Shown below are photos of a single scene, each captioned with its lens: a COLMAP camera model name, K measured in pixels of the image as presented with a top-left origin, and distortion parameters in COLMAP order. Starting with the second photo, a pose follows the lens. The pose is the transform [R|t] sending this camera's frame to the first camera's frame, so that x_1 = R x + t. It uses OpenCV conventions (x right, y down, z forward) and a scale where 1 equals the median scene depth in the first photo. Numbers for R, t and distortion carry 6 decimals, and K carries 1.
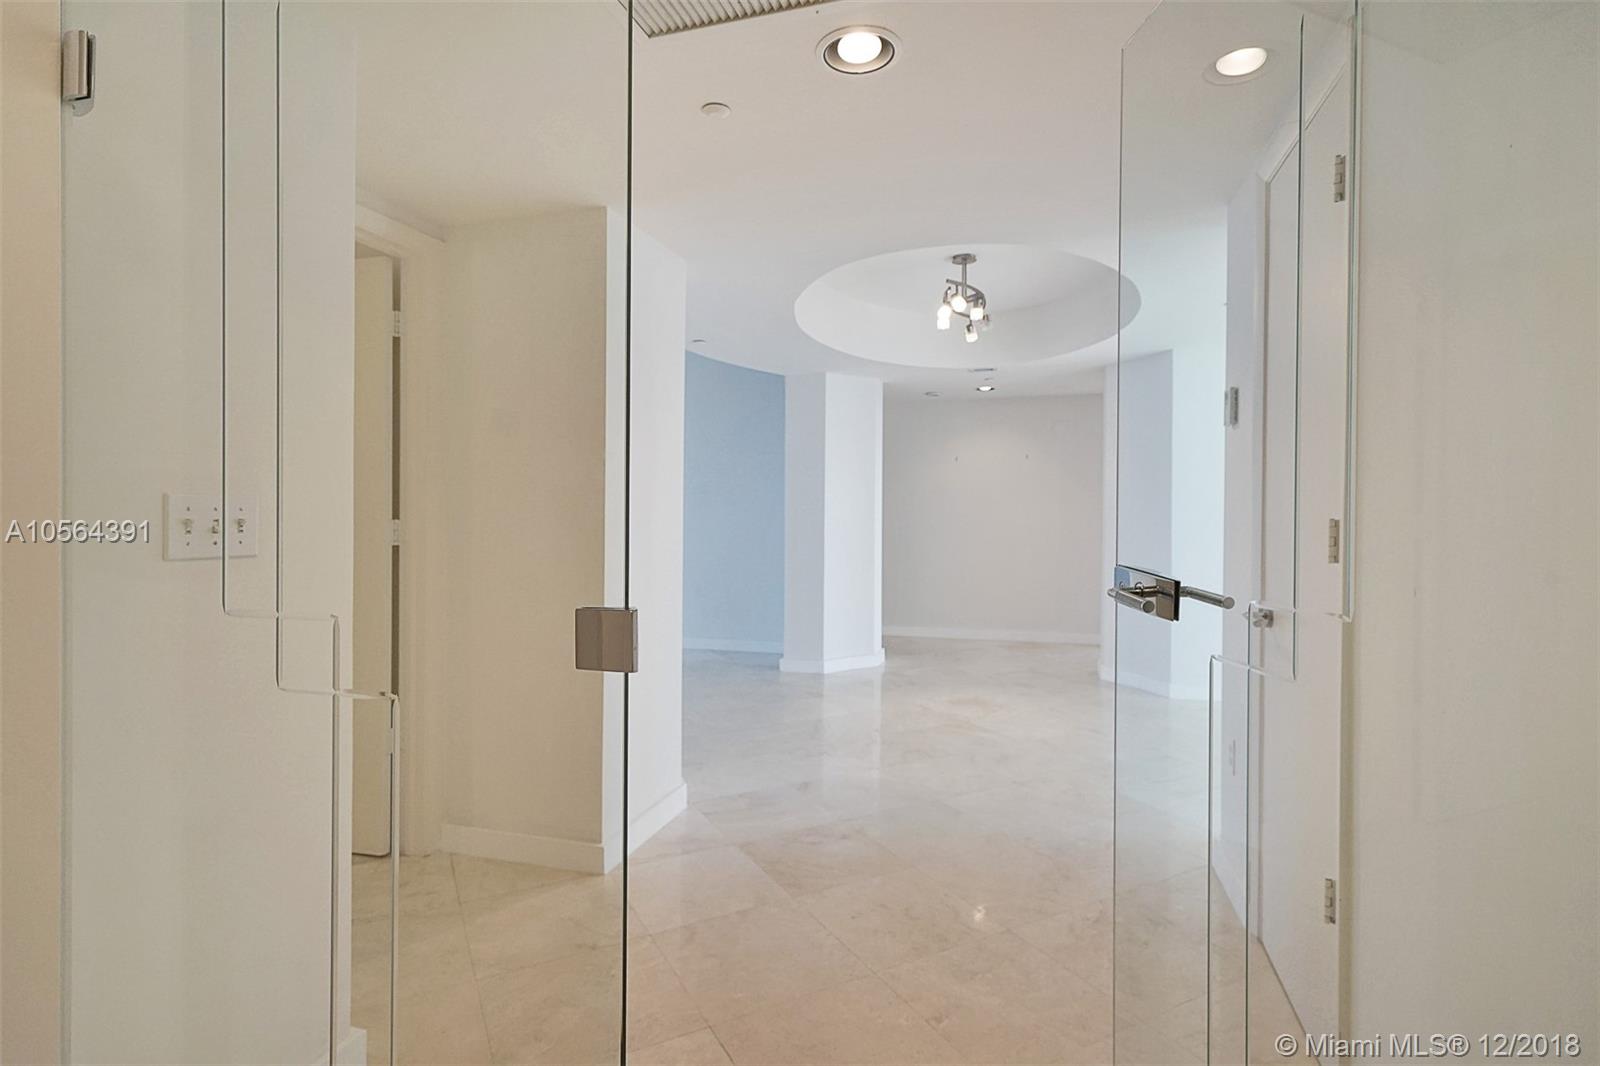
lens RADIAL K [[794.4, 0, 800.1], [0, 794.4, 512.3], [0, 0, 1]] dist [0.000984, 0.000227]
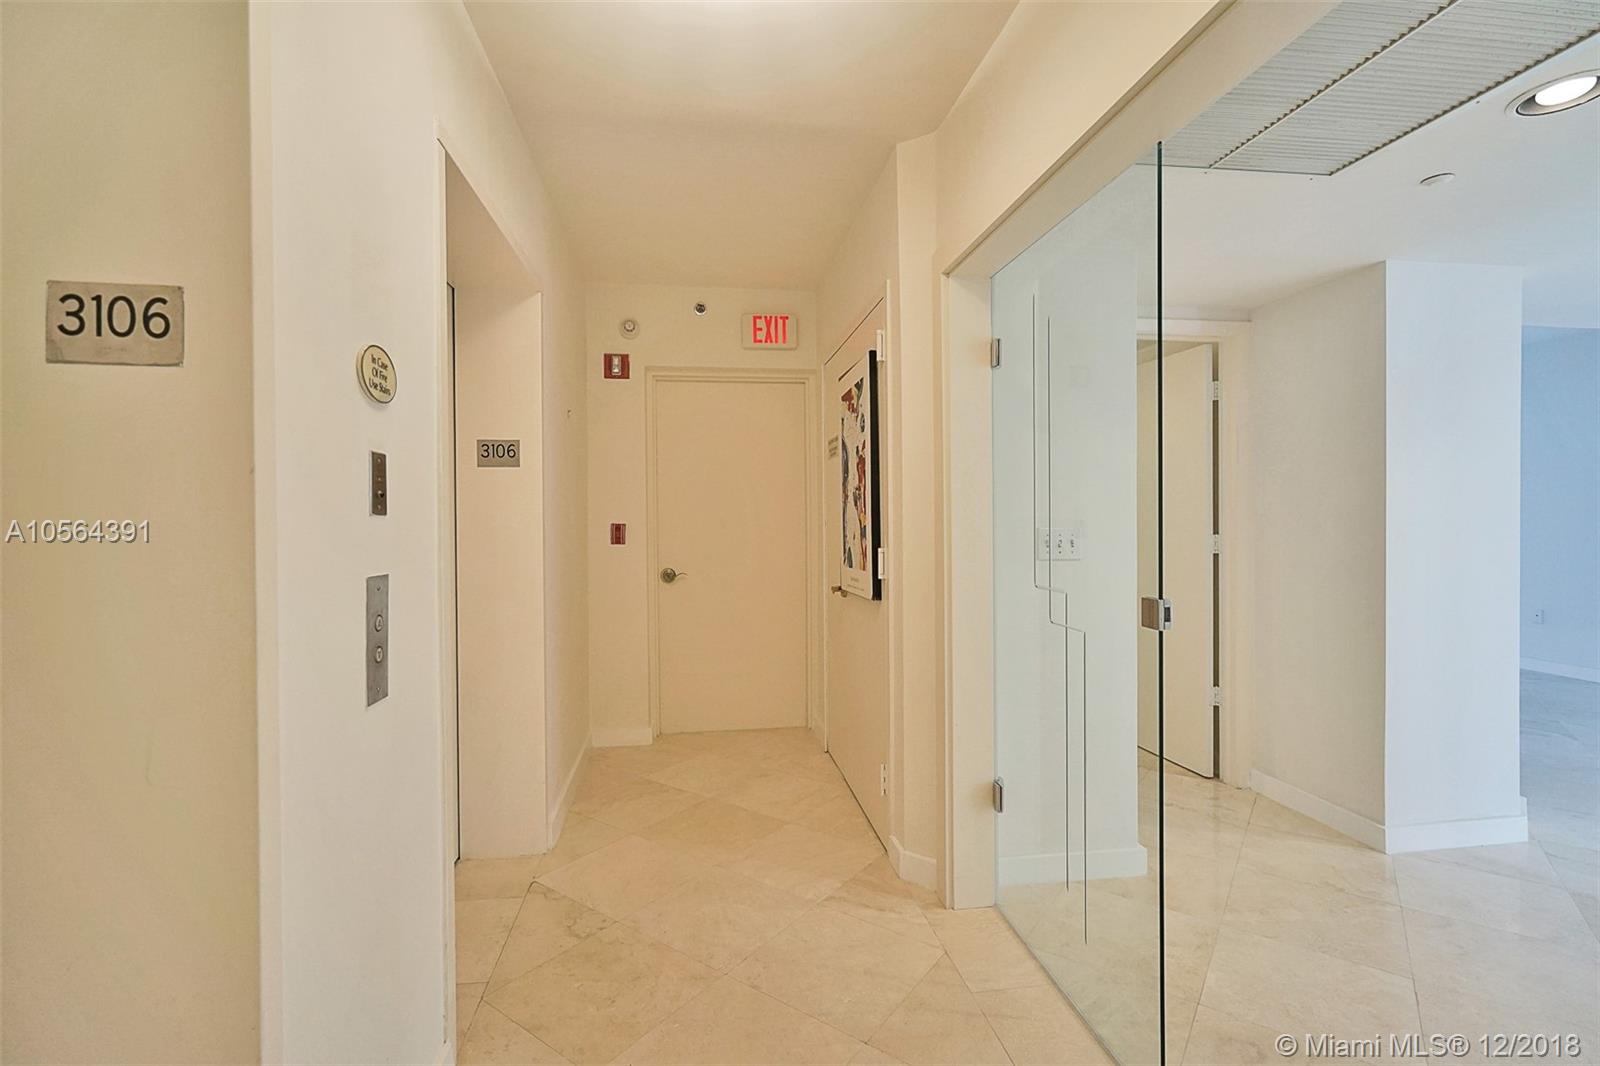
lens RADIAL K [[727.3, 0, 797.8], [0, 727.3, 524.7], [0, 0, 1]] dist [-0.002039, 0.000384]
pose [[0.431460, 0.008569, -0.902091, 0.314565], [0.007616, 0.999885, 0.013140, -0.030303], [0.902100, -0.012540, 0.431345, -0.188393]]
